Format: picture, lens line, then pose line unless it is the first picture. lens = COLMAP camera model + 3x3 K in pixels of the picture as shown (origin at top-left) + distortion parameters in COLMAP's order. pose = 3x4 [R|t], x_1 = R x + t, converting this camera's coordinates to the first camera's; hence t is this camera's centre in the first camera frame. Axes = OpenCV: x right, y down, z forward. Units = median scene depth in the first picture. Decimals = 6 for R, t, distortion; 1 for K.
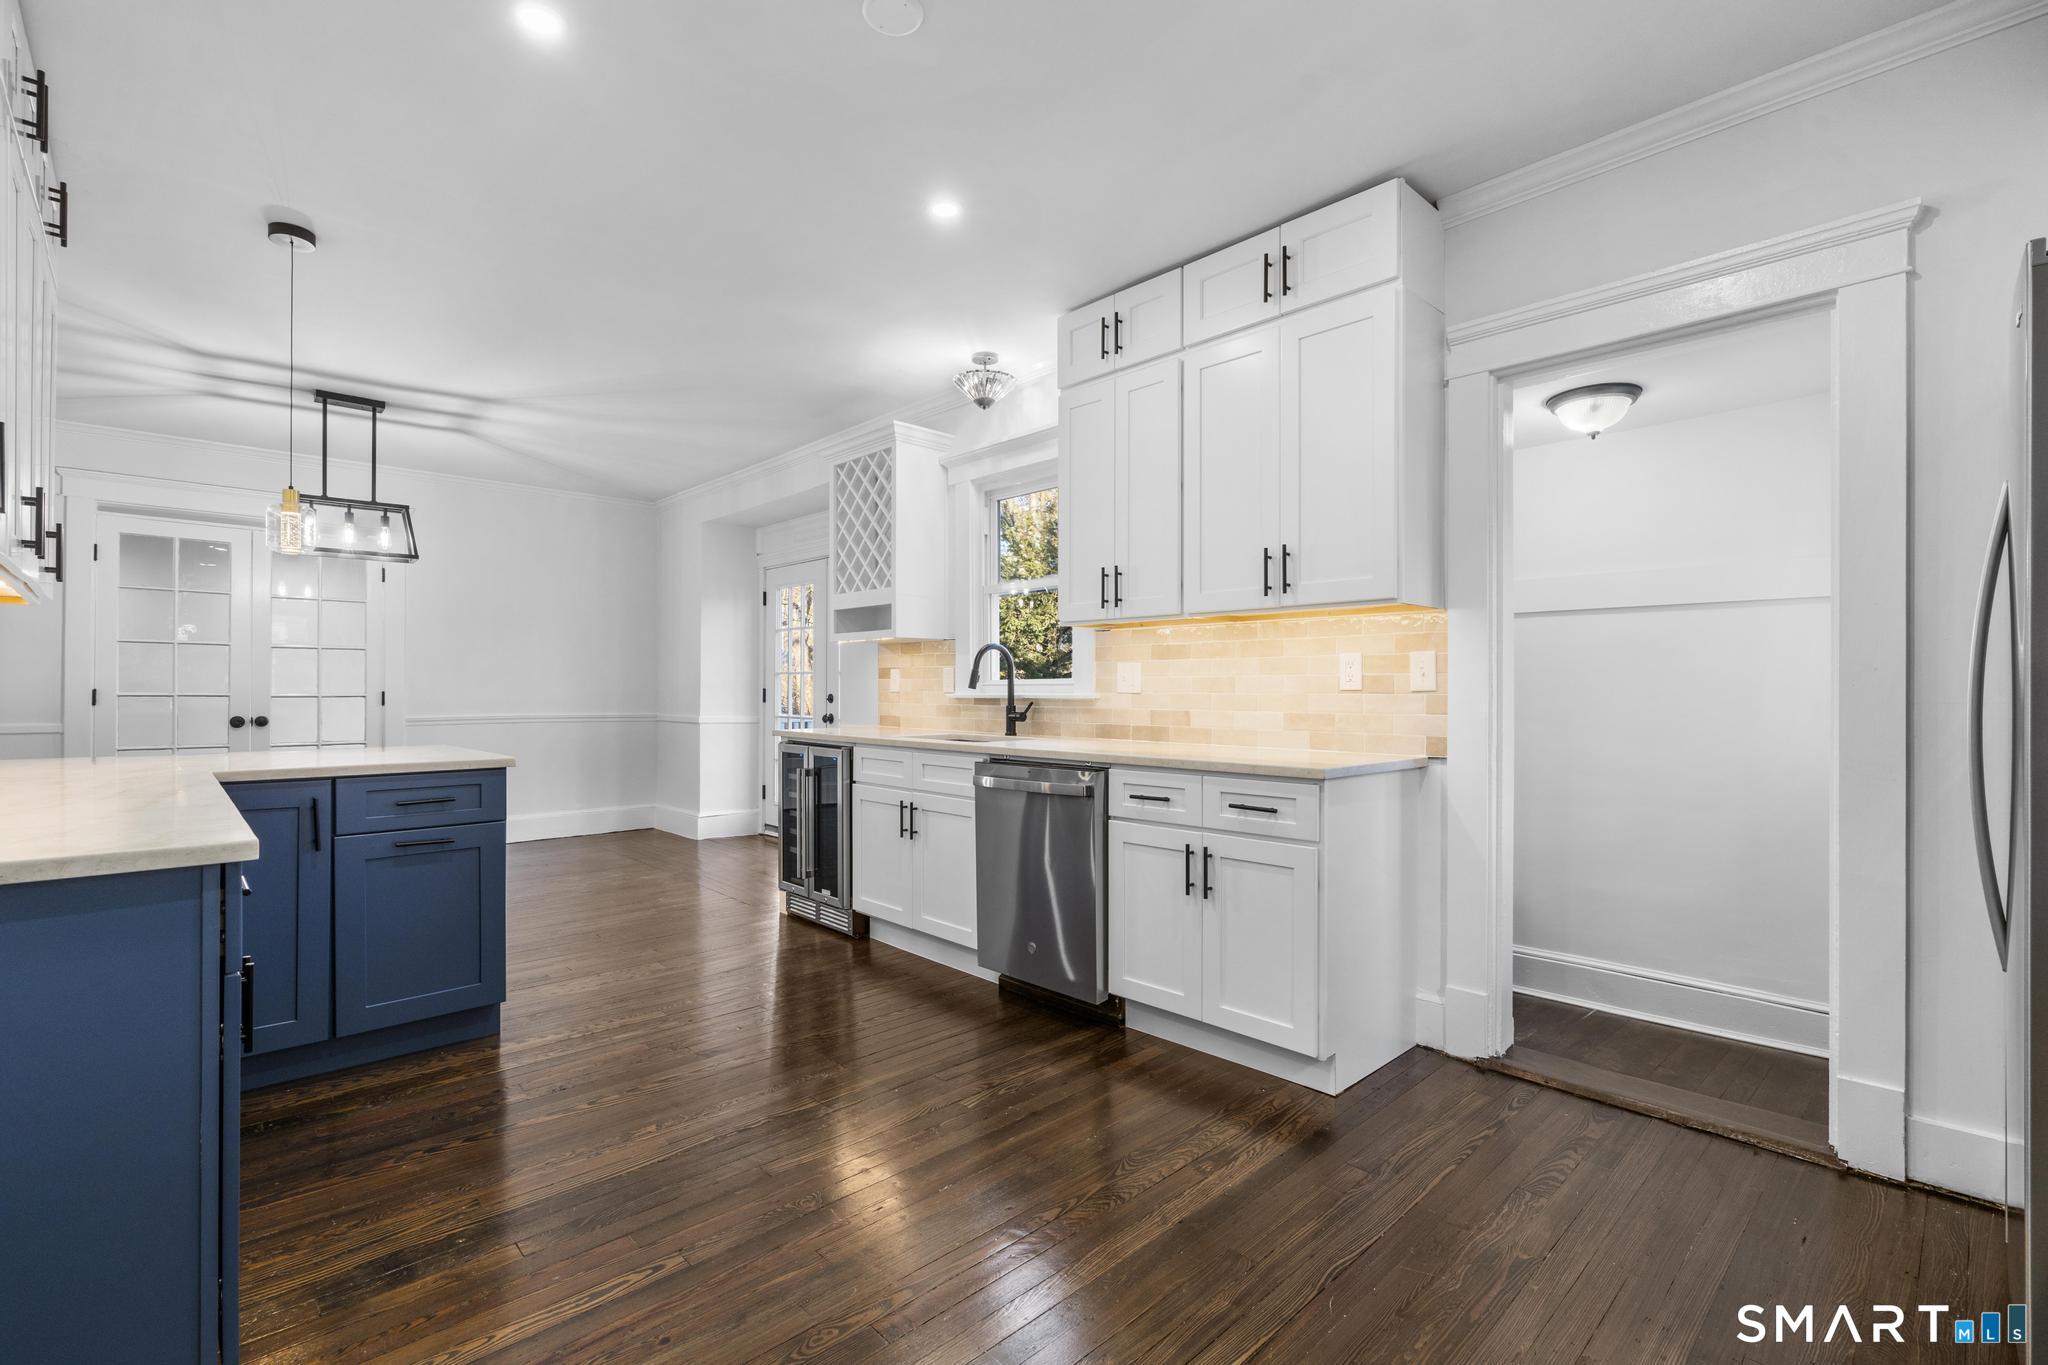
lens RADIAL K [[910.9, 0, 1019.0], [0, 910.9, 693.0], [0, 0, 1]] dist [-0.015708, 0.009219]
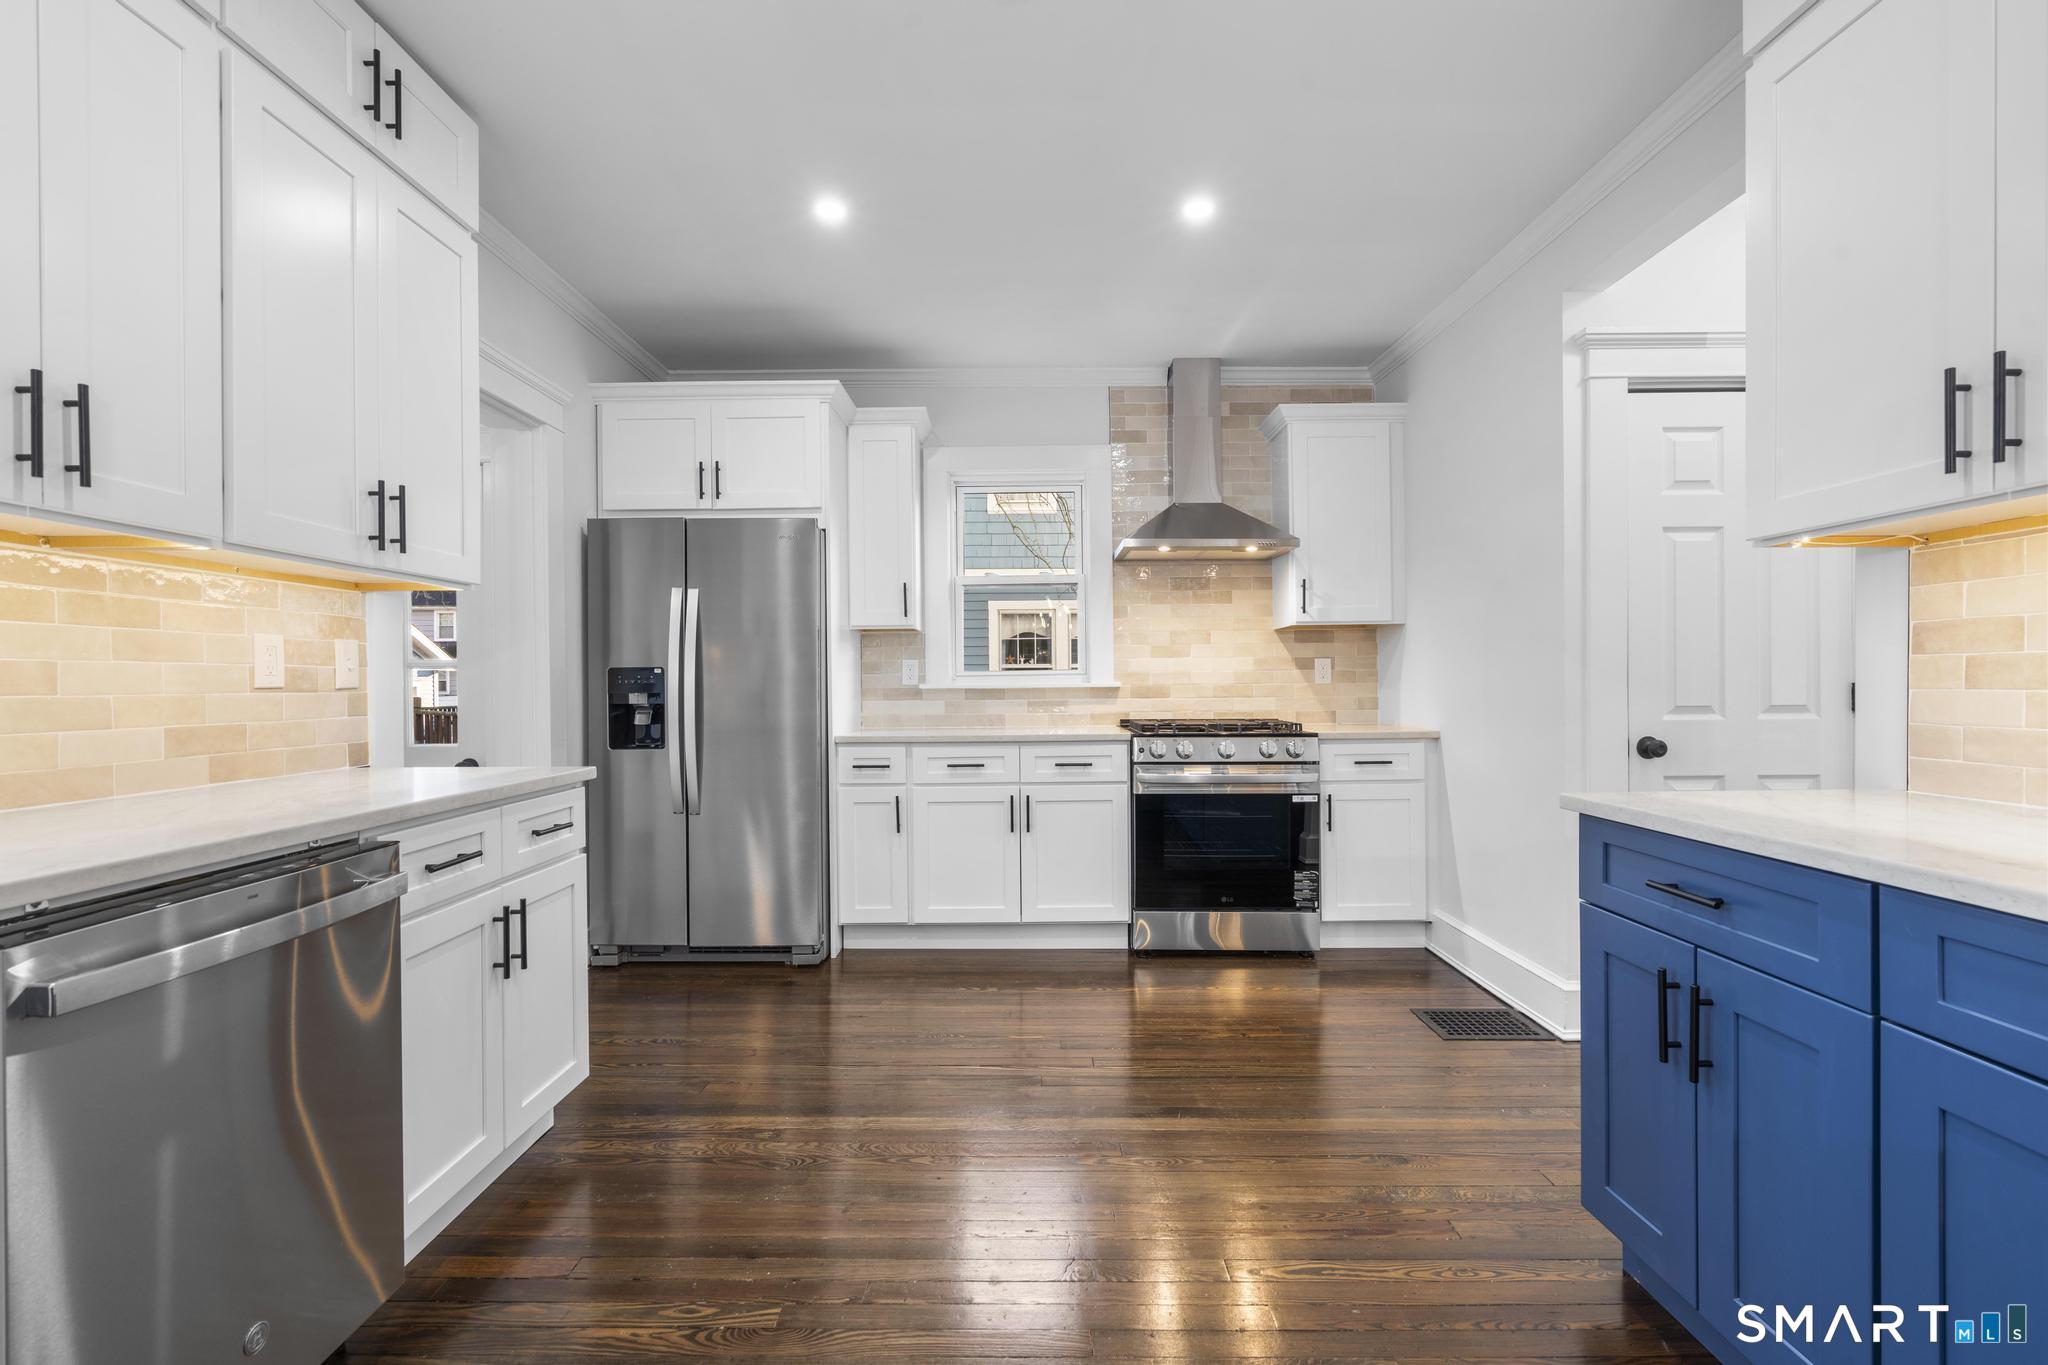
lens RADIAL K [[910.9, 0, 1019.0], [0, 910.9, 693.0], [0, 0, 1]] dist [-0.015708, 0.009219]
pose [[-0.725315, -0.002014, 0.688414, -0.551004], [0.014686, 0.999723, 0.018398, -0.003893], [-0.688260, 0.023455, -0.725085, 1.172170]]
